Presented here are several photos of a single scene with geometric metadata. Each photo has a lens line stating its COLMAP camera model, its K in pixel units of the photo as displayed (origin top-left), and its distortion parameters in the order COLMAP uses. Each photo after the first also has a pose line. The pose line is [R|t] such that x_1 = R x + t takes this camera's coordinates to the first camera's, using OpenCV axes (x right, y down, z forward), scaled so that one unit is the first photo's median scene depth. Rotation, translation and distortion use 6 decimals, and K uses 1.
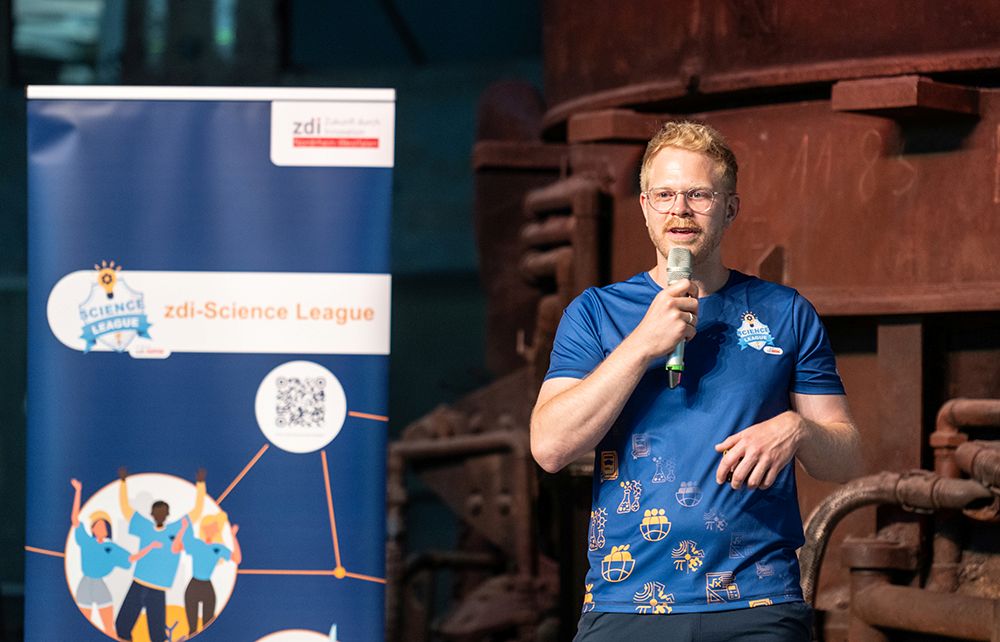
lens RADIAL K [[5407.5, 0, 500.0], [0, 5407.5, 321.0], [0, 0, 1]] dist [-0.037162, -2.322939]
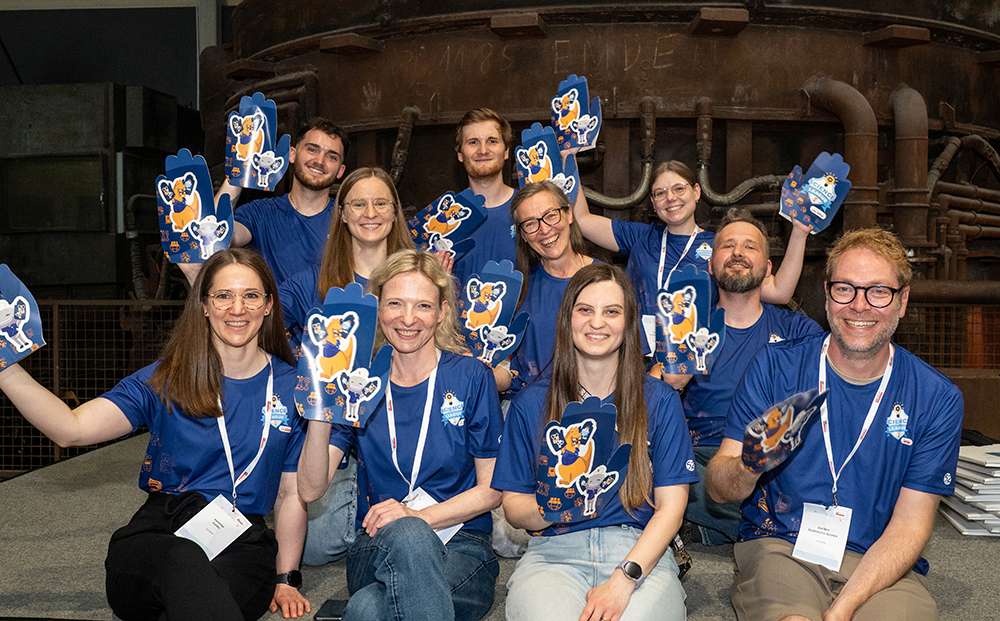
lens RADIAL K [[1126.0, 0, 500.0], [0, 1126.0, 310.5], [0, 0, 1]] dist [-0.016866, -0.015867]
pose [[0.869592, -0.032056, 0.492729, -0.172790], [-0.009258, 0.996656, 0.081180, 0.041104], [-0.493684, -0.075155, 0.866388, 0.578408]]
